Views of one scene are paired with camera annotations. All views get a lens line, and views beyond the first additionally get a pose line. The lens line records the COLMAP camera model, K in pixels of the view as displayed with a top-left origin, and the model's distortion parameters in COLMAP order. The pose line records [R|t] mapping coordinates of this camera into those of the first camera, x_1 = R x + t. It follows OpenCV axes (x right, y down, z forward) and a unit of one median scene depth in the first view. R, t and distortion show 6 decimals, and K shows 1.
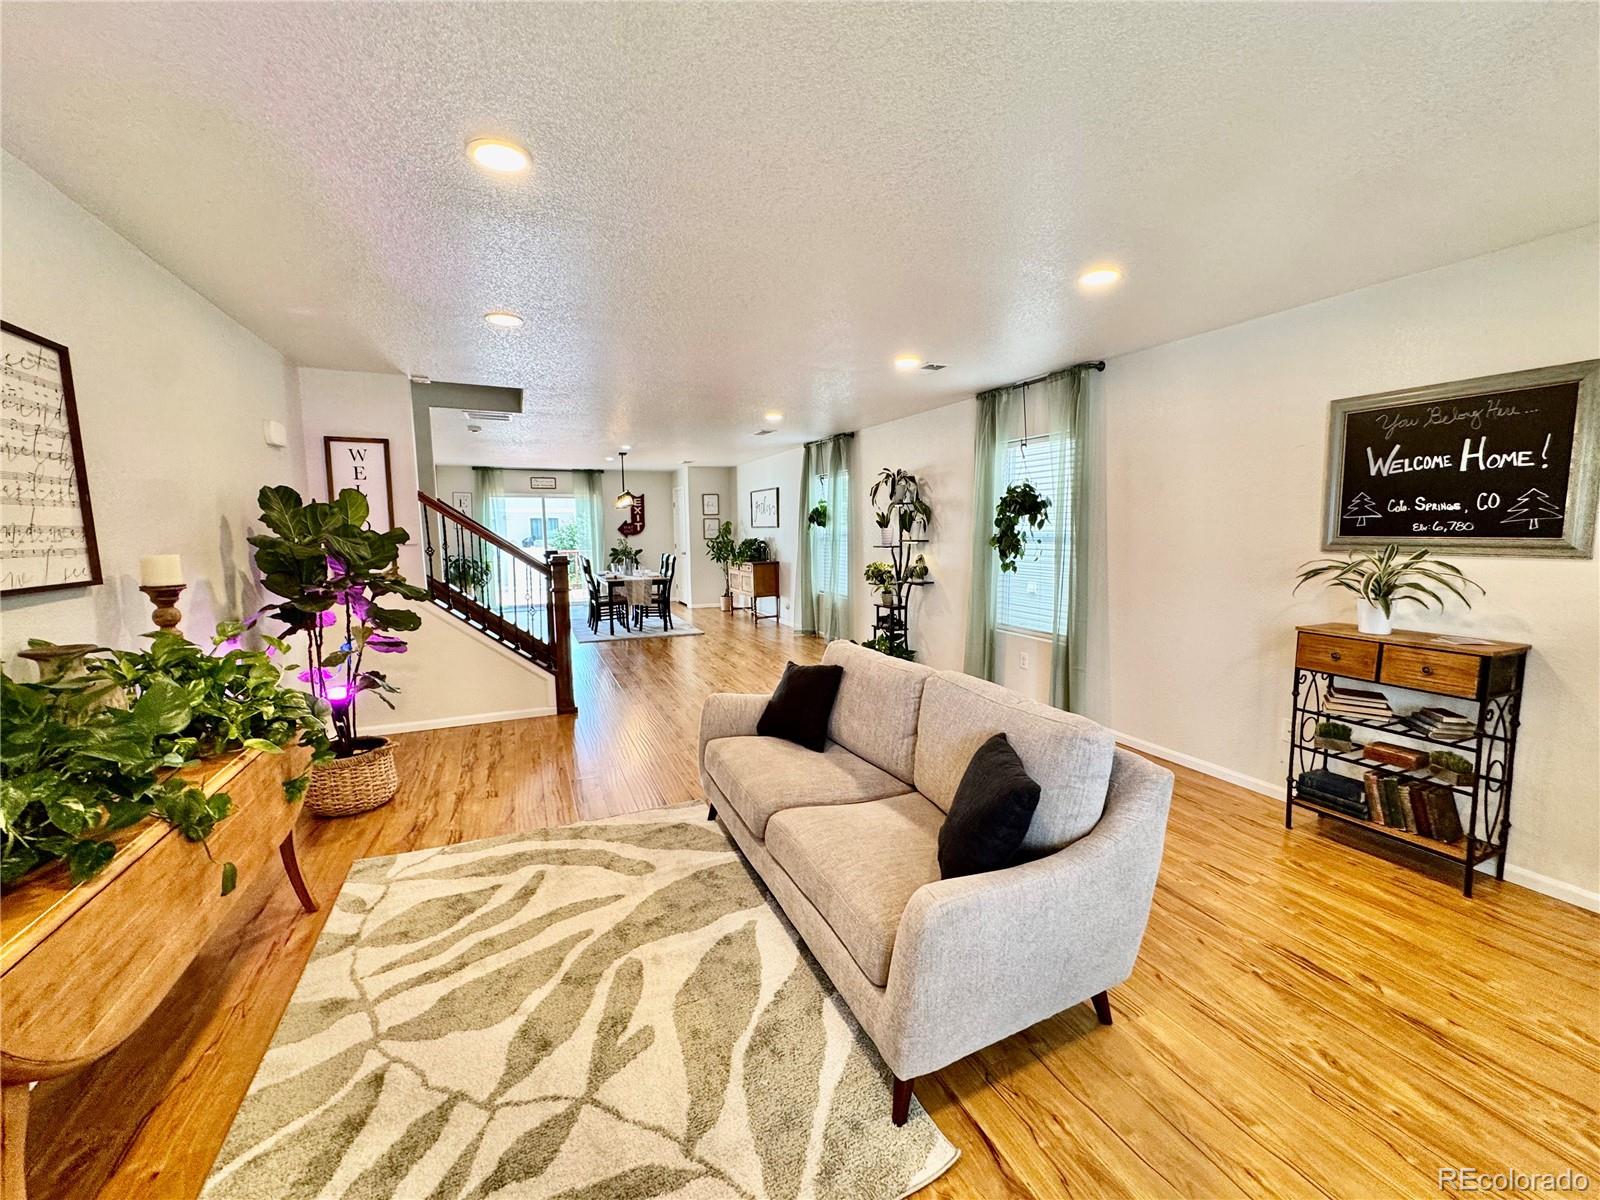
lens RADIAL K [[641.8, 0, 798.7], [0, 641.8, 600.3], [0, 0, 1]] dist [-0.004205, 0.001249]
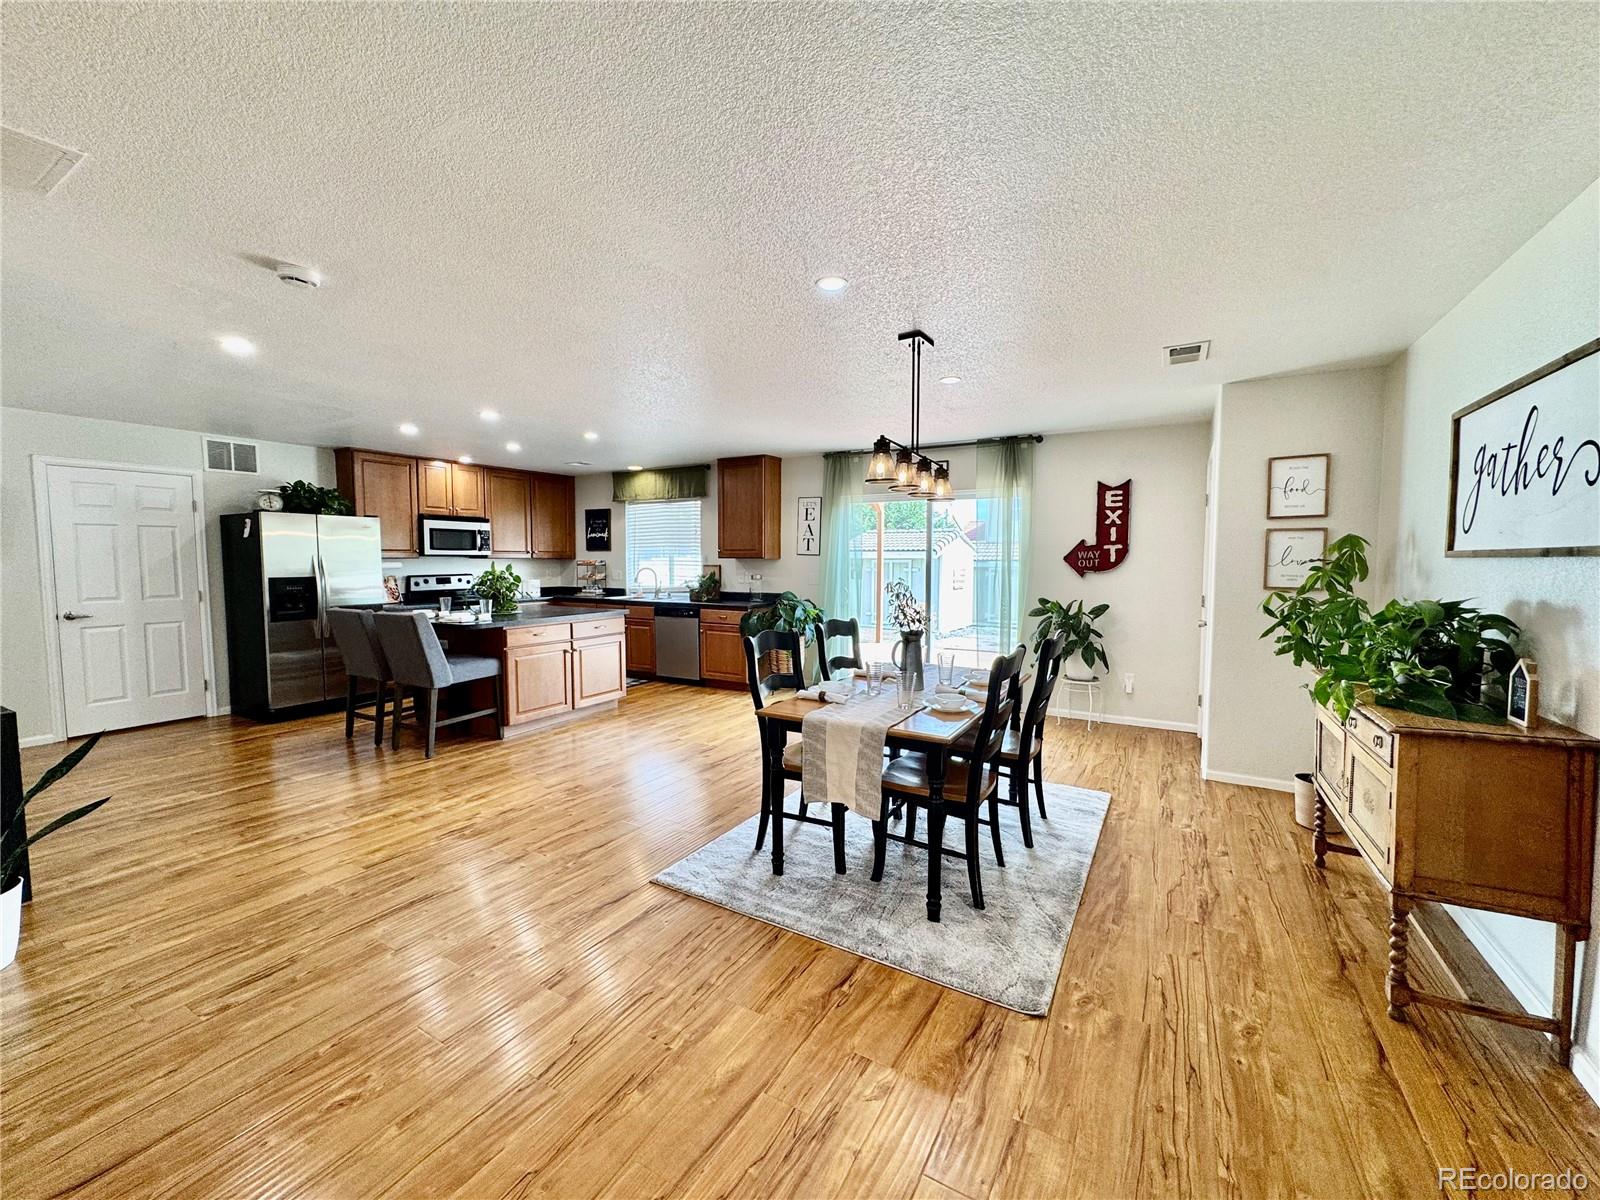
lens RADIAL K [[641.8, 0, 799.7], [0, 641.8, 599.9], [0, 0, 1]] dist [-0.004205, 0.001249]
pose [[0.591664, 0.061434, -0.803841, -0.062843], [-0.097734, 0.995204, 0.004122, -0.218149], [0.800239, 0.076123, 0.594830, 1.958696]]
